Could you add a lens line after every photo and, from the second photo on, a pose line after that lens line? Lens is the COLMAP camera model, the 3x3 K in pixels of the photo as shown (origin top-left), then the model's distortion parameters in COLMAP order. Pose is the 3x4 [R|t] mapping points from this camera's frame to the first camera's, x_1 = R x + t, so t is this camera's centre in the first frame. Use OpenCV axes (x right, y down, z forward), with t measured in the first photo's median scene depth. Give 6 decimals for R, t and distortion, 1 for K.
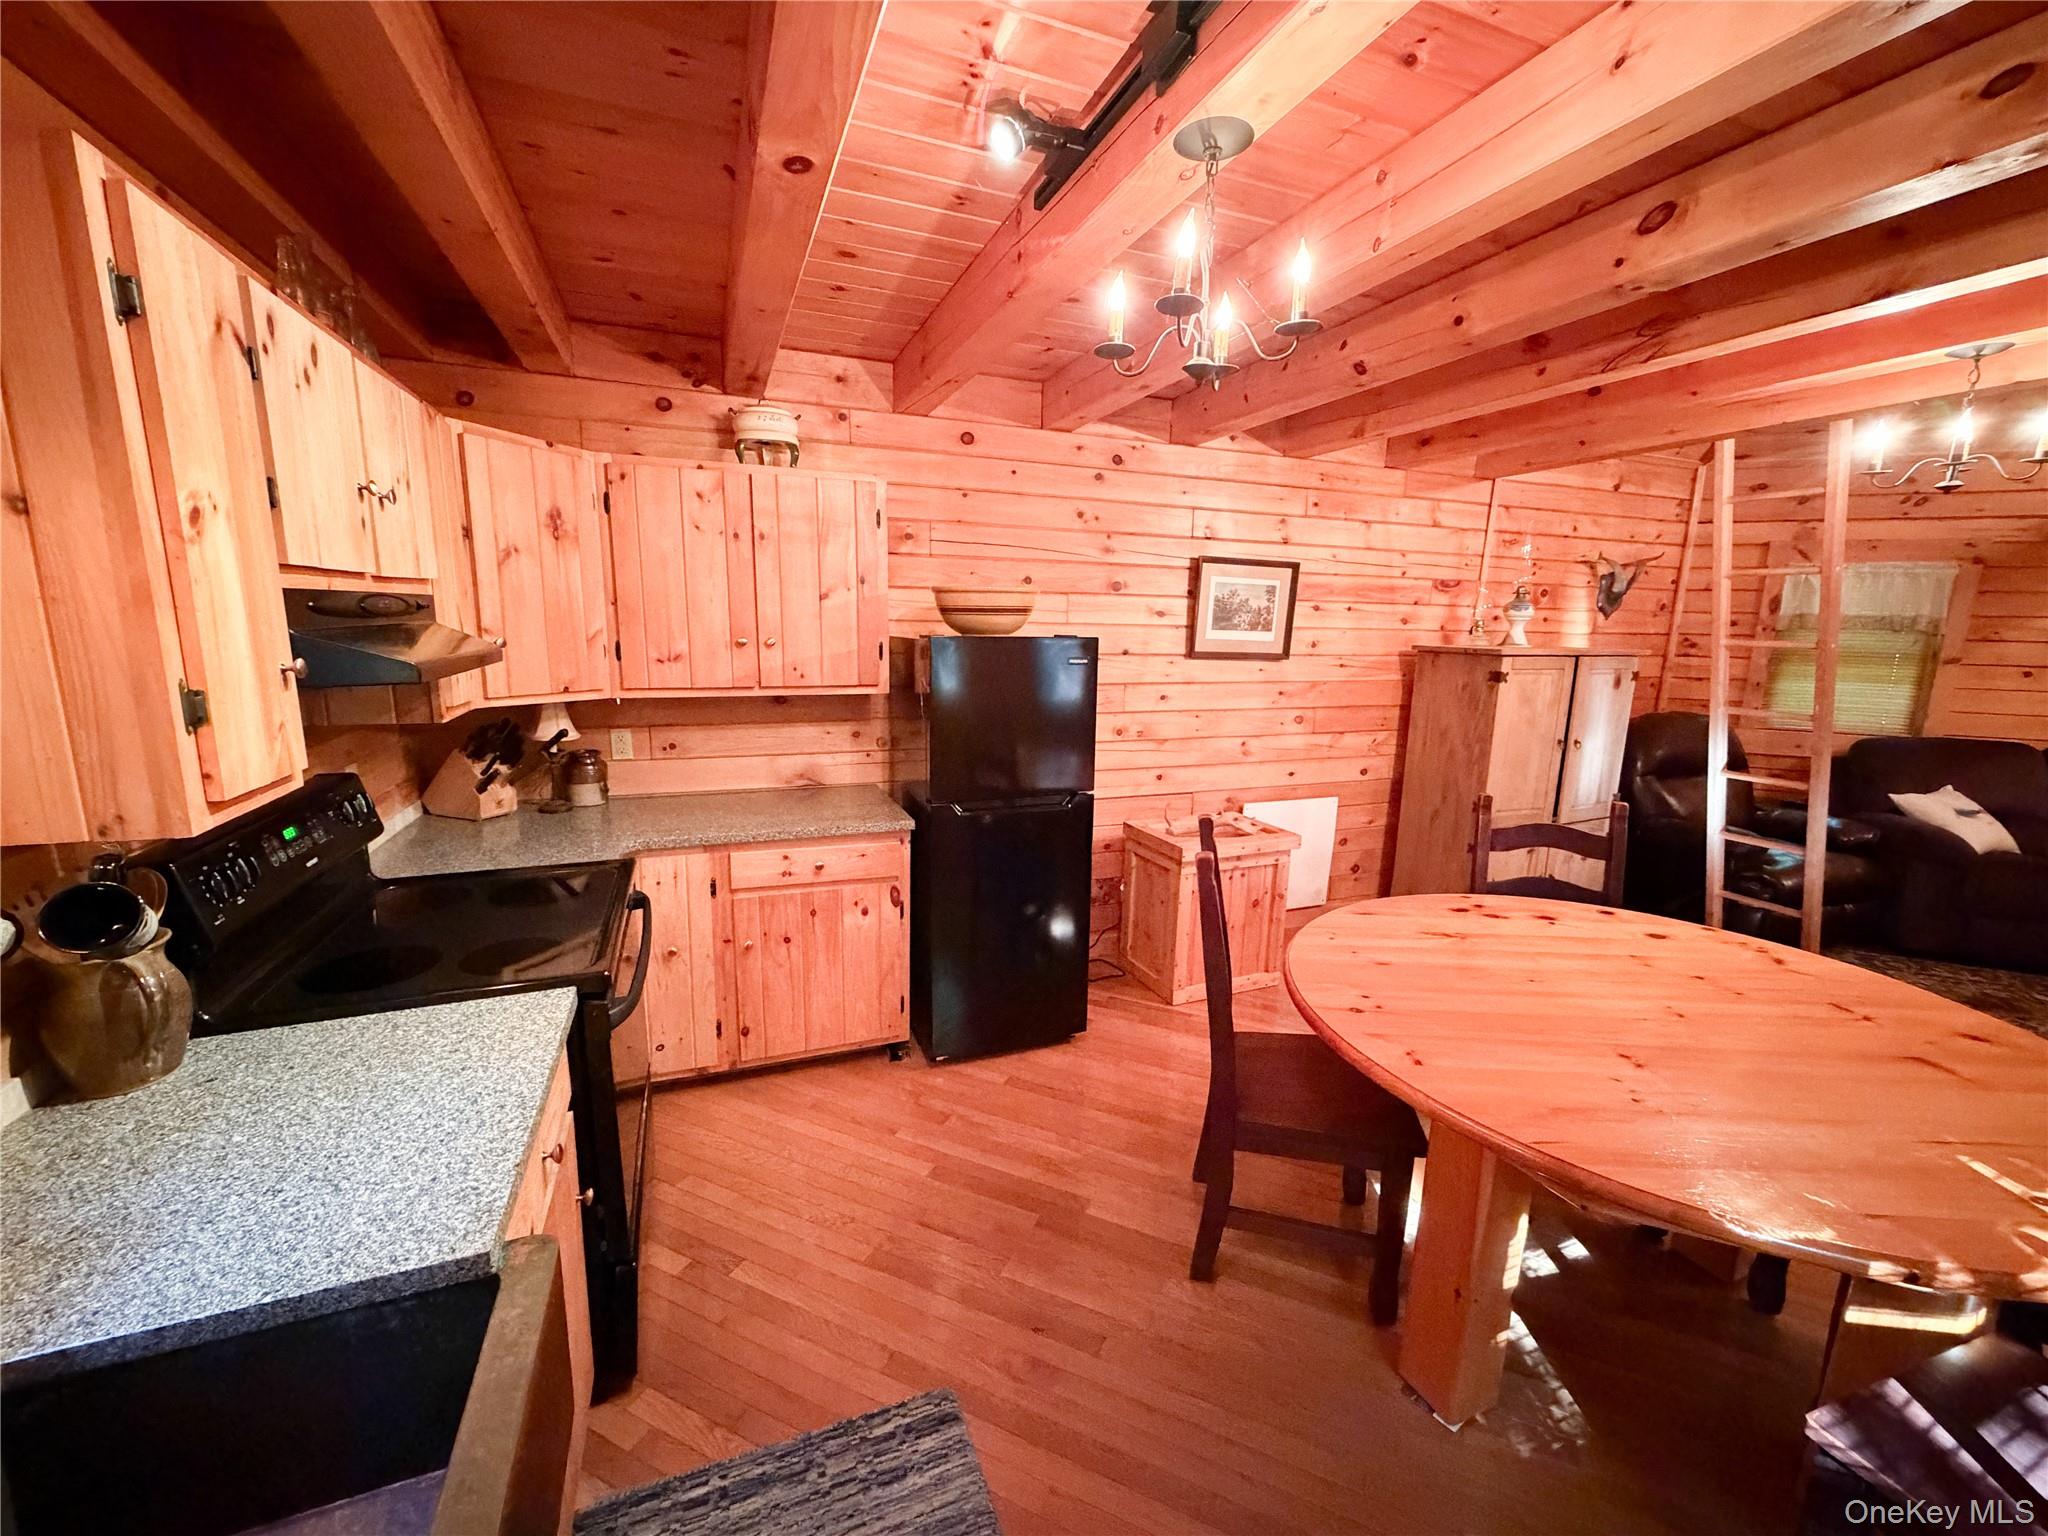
lens RADIAL K [[817.0, 0, 1017.5], [0, 817.0, 769.5], [0, 0, 1]] dist [0.000484, 0.000126]
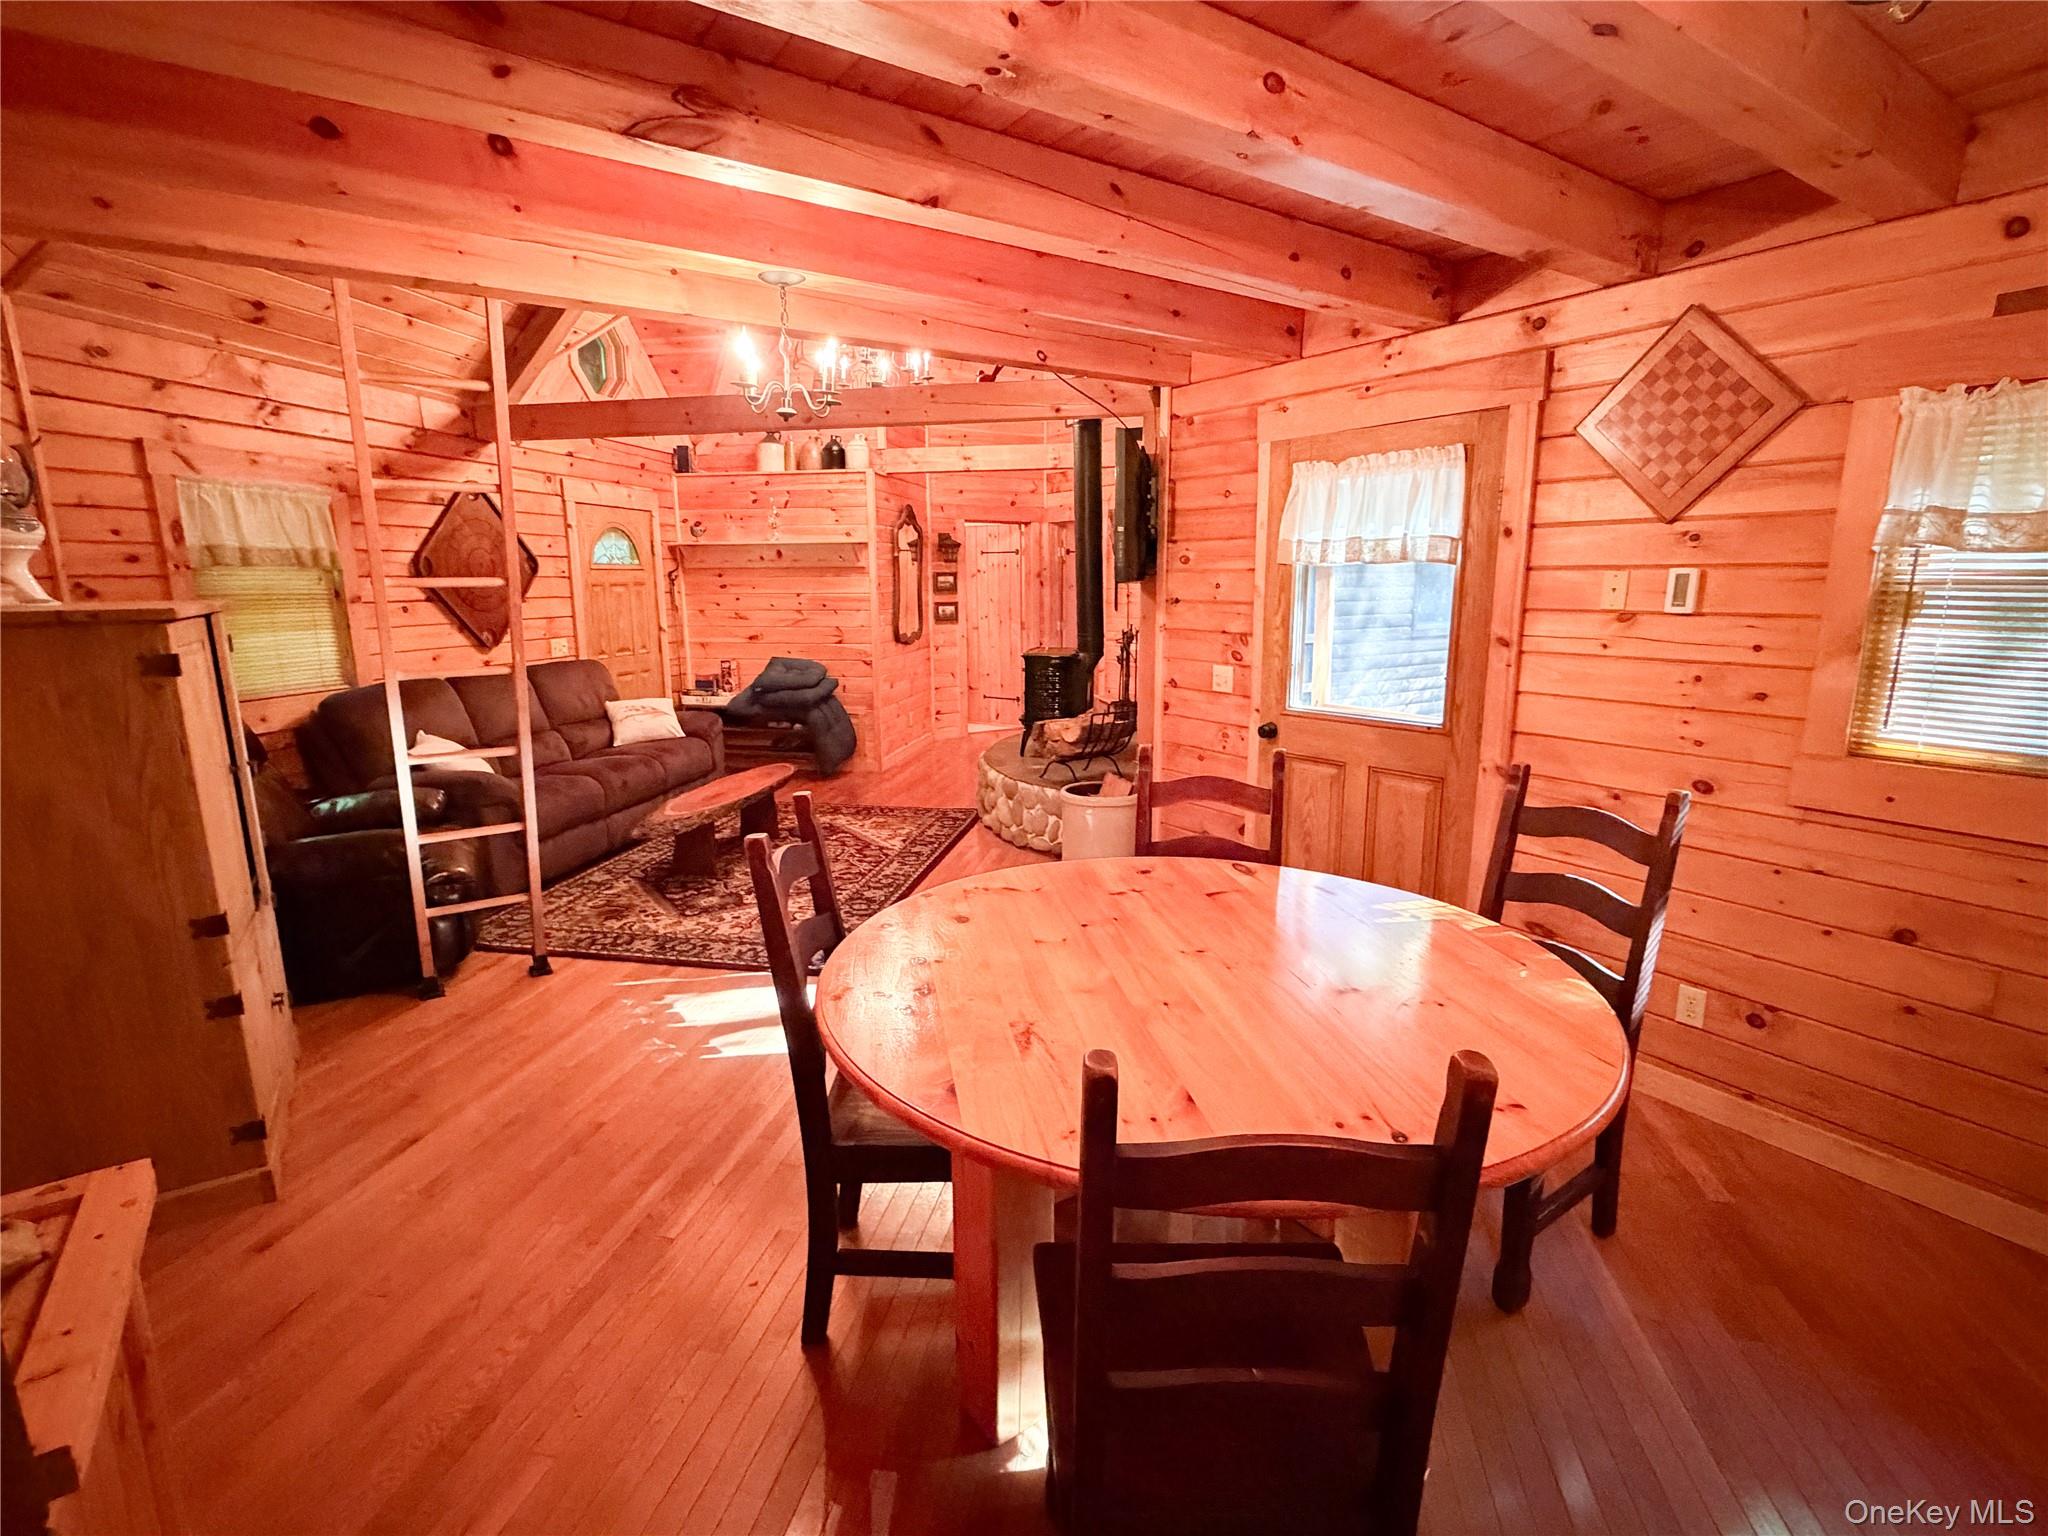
lens RADIAL K [[960.4, 0, 1024.0], [0, 960.4, 768.0], [0, 0, 1]] dist [-0.001223, -0.000347]
pose [[-0.218946, -0.209421, 0.952998, -0.092087], [0.179870, 0.951294, 0.250371, -0.114656], [-0.959015, 0.226233, -0.170614, 0.669642]]
